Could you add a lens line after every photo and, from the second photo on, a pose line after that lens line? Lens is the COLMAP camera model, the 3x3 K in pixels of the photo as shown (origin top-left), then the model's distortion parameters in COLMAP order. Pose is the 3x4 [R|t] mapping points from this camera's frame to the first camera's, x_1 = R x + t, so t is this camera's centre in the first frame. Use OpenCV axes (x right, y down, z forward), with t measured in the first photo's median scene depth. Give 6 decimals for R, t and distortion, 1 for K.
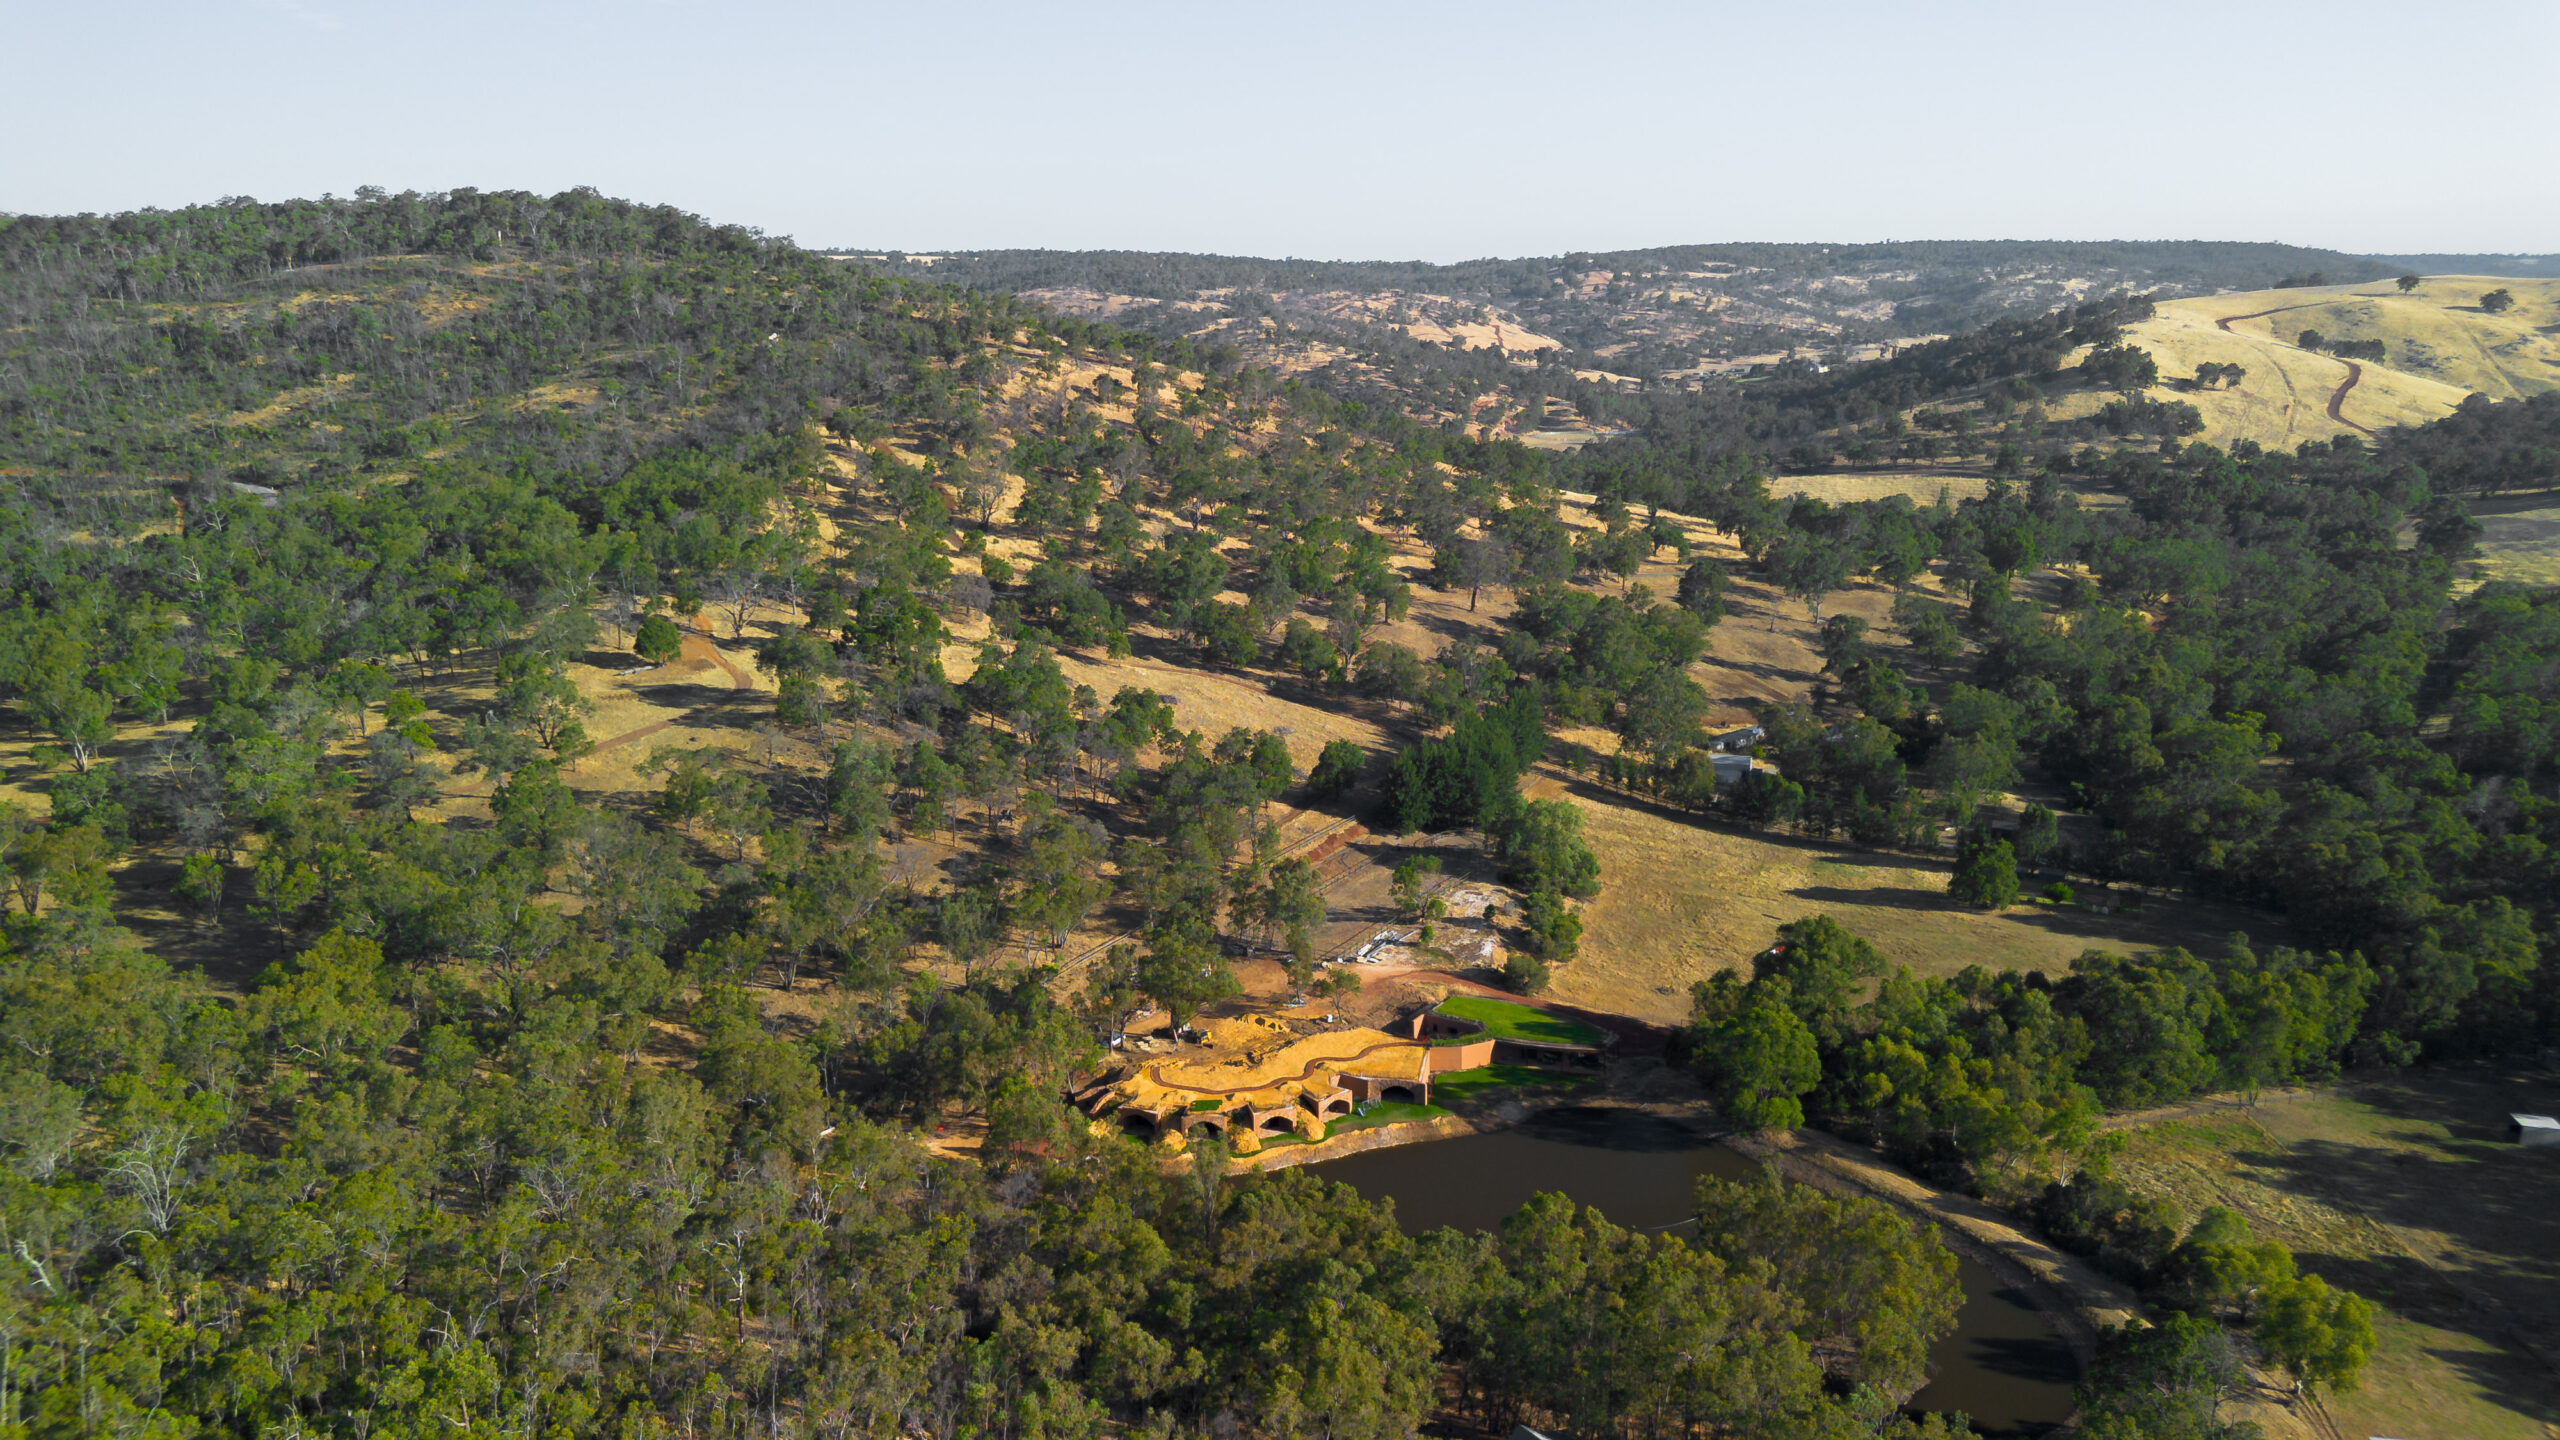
lens RADIAL K [[1822.5, 0, 1280.0], [0, 1822.5, 720.0], [0, 0, 1]] dist [0.083777, -0.080037]
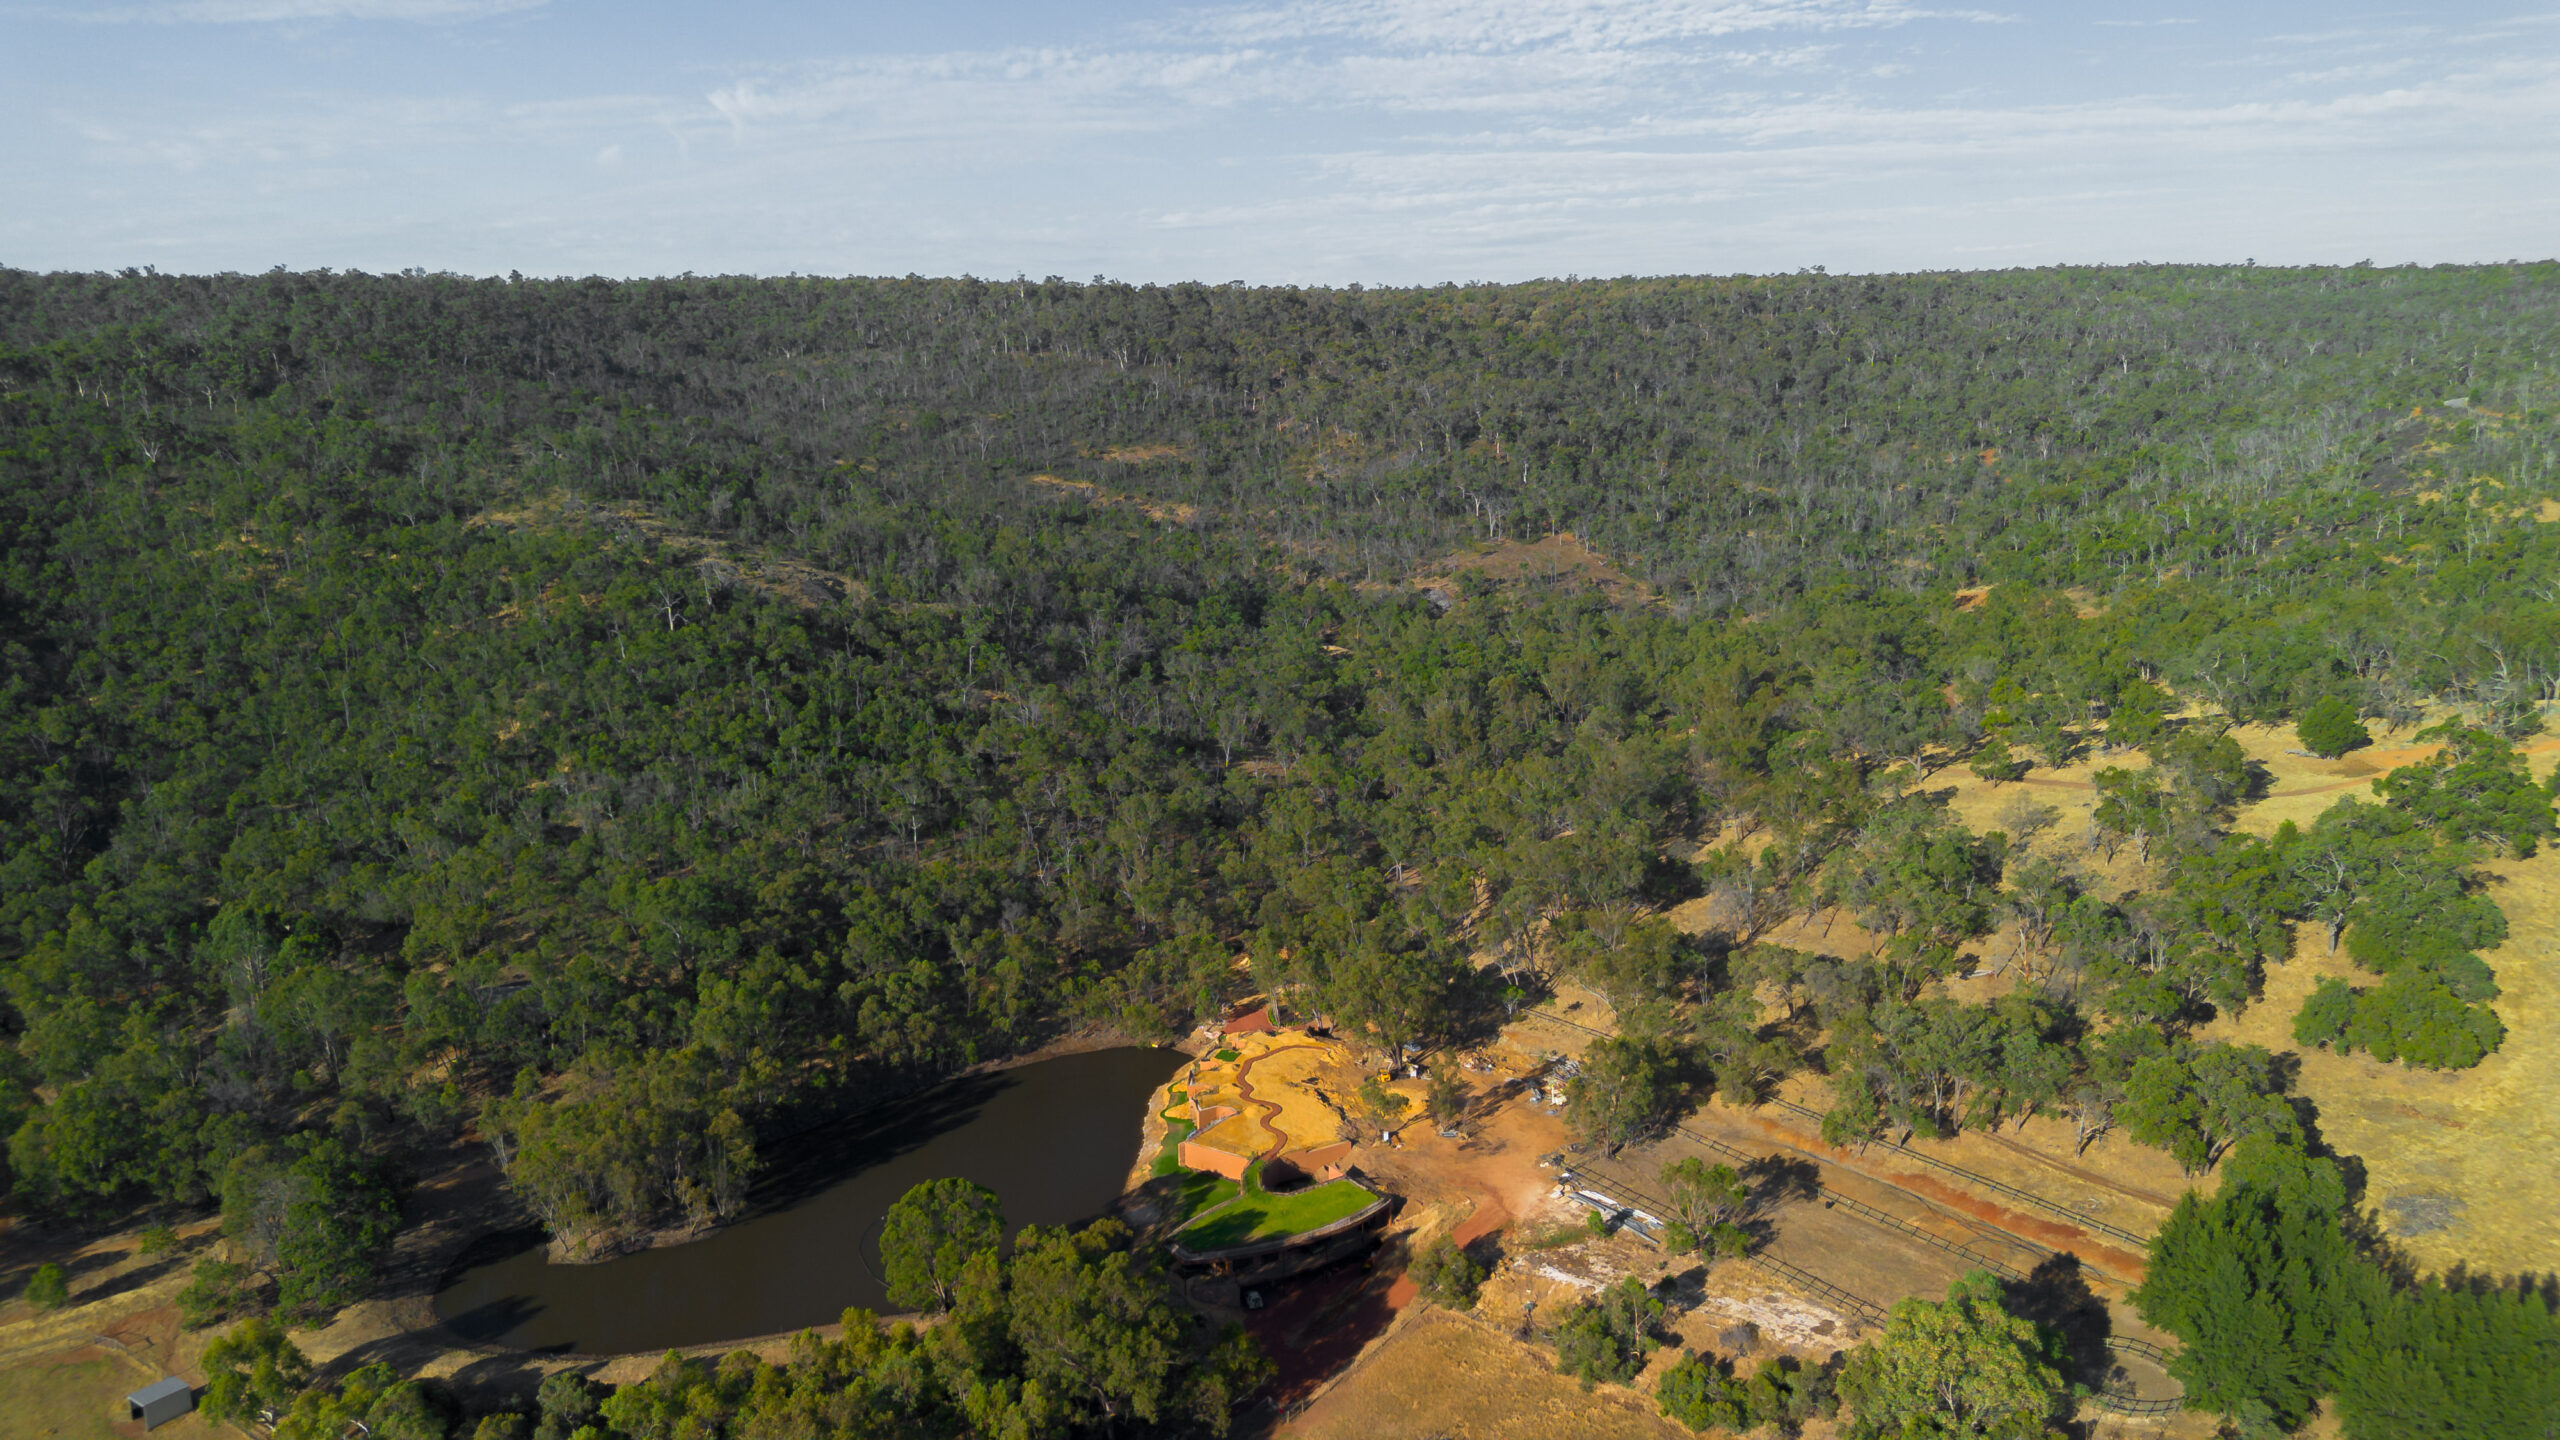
lens RADIAL K [[1822.5, 0, 1280.0], [0, 1822.5, 720.0], [0, 0, 1]] dist [0.083777, -0.080037]
pose [[-0.361016, 0.212869, -0.907939, 0.857260], [-0.192121, 0.935738, 0.295778, -0.298865], [0.912555, 0.281215, -0.296920, 1.217781]]
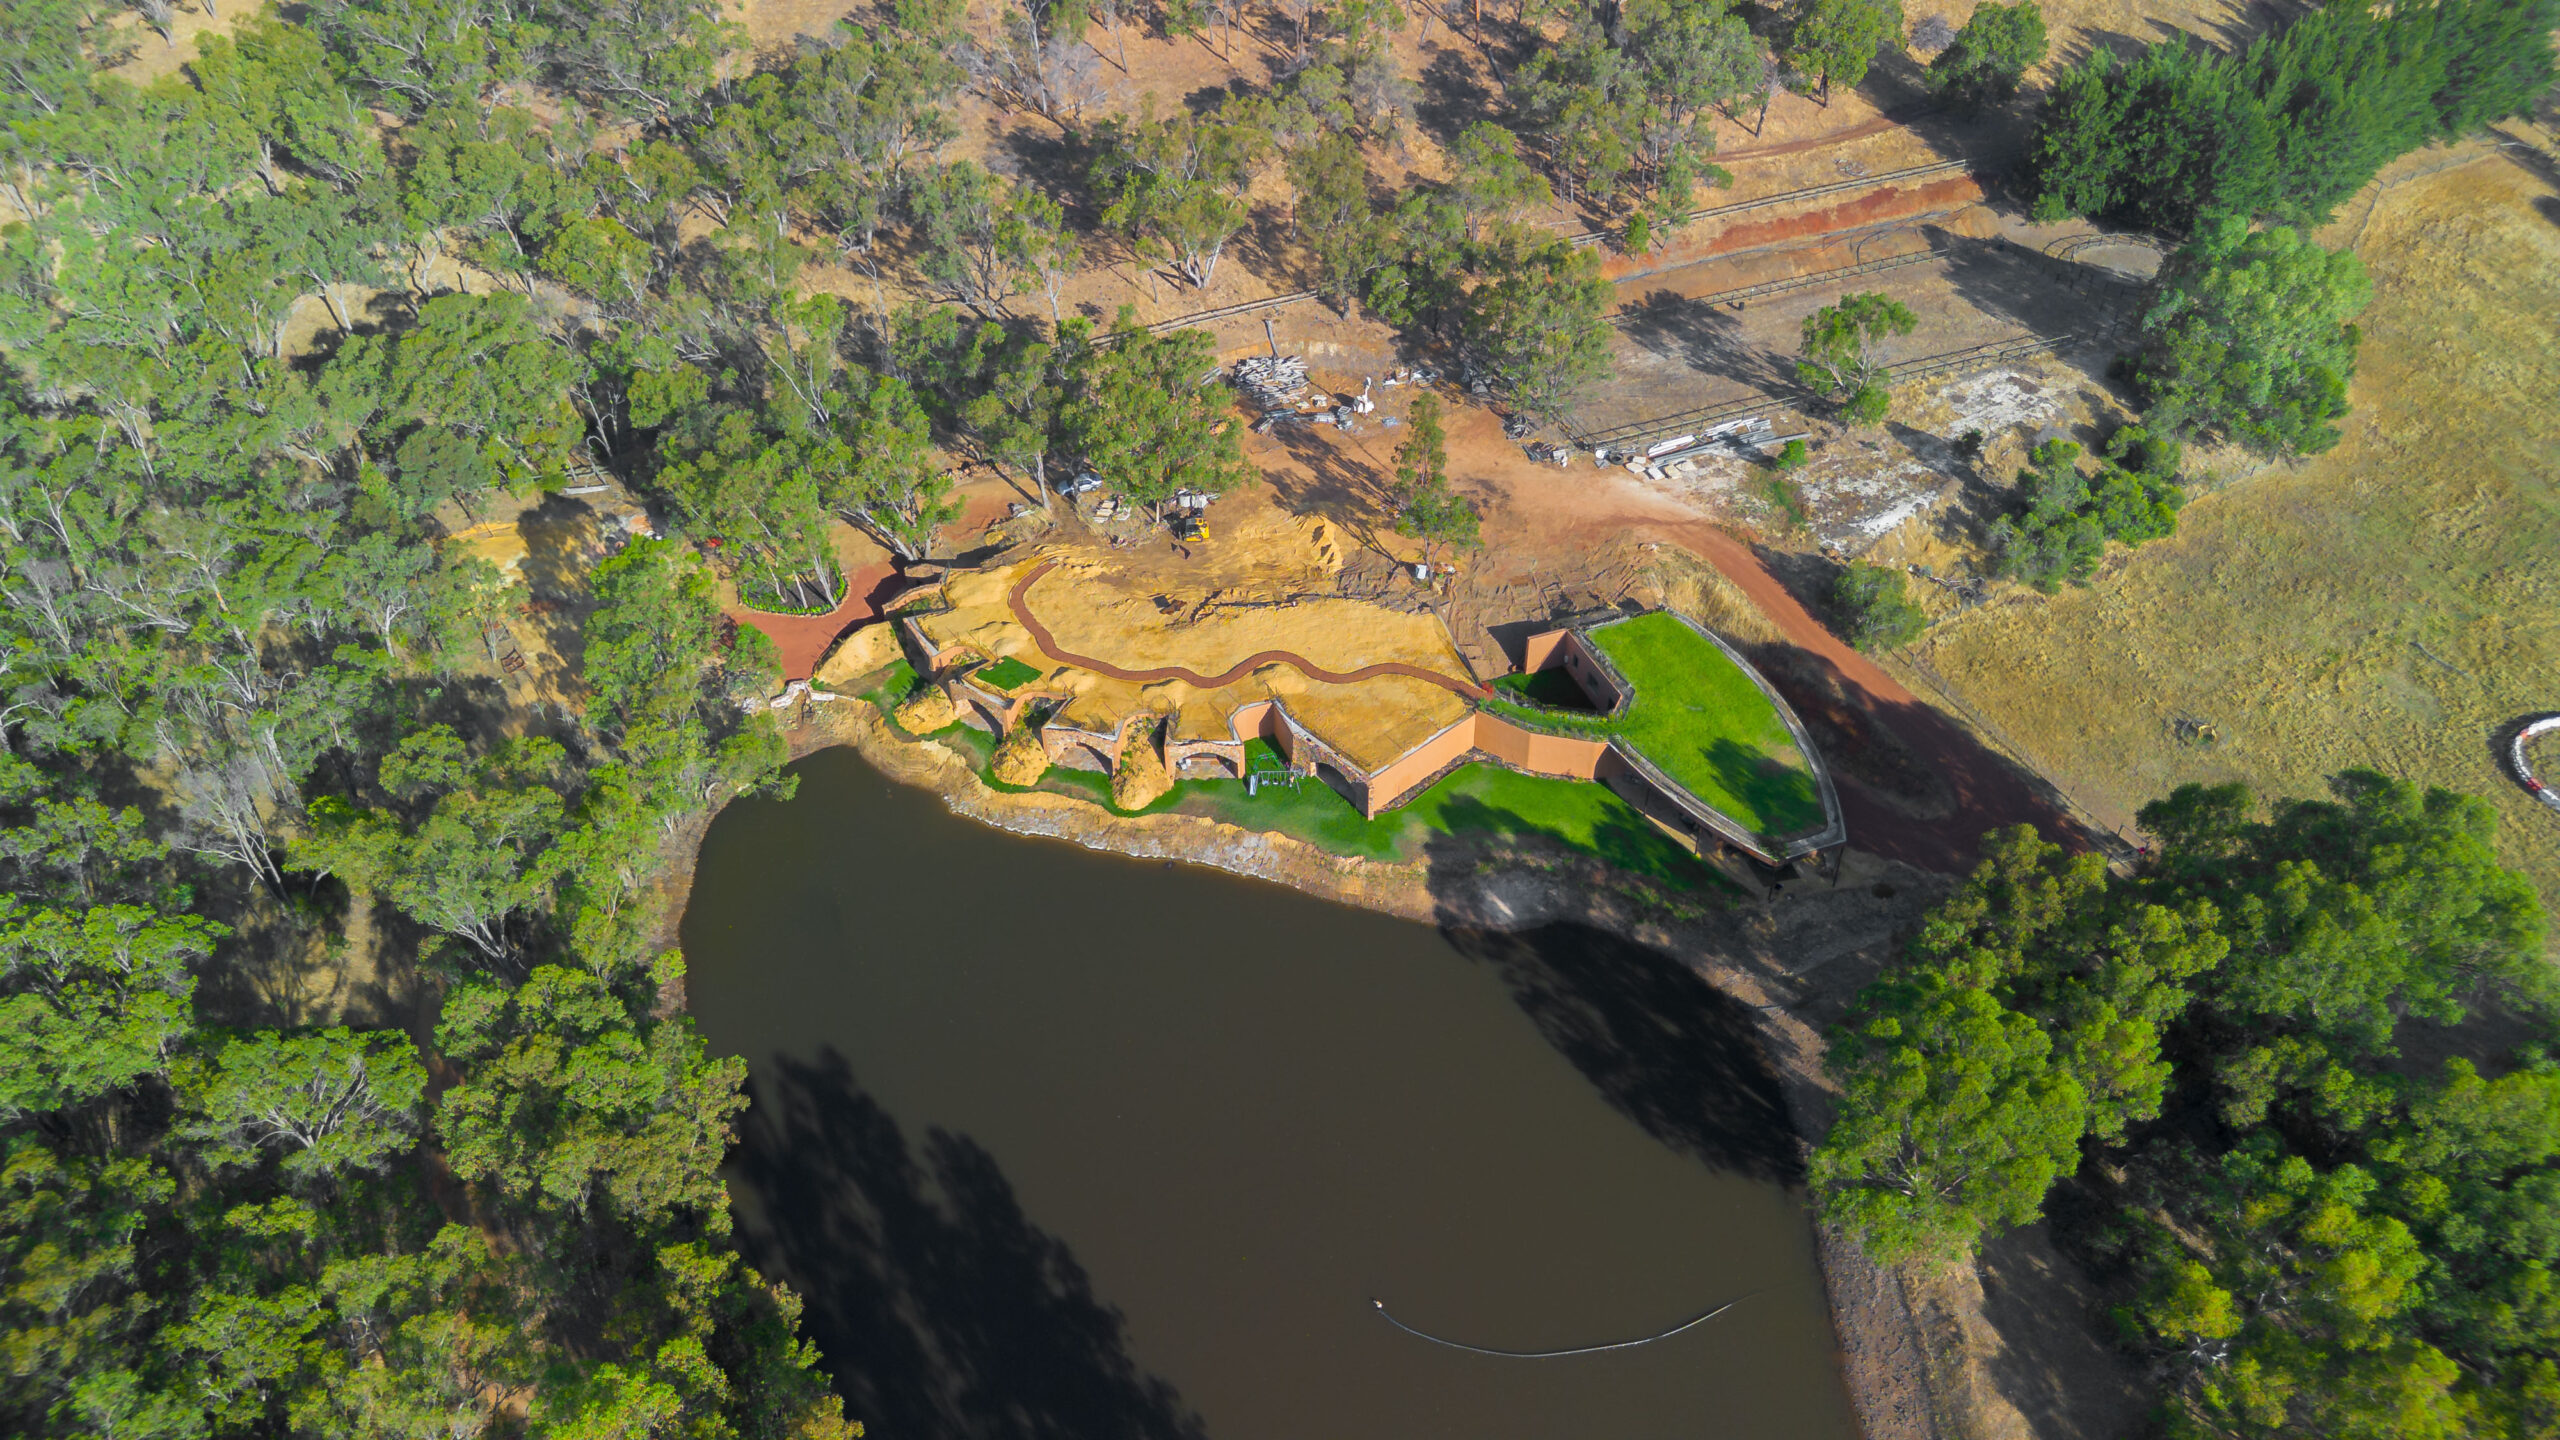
lens RADIAL K [[1832.5, 0, 1277.9], [0, 1832.5, 746.8], [0, 0, 1]] dist [0.071113, -0.072359]
pose [[0.793068, 0.398675, -0.460545, 0.278772], [-0.139884, 0.855059, 0.499306, -0.063335], [0.592854, -0.331560, 0.733888, 0.577325]]
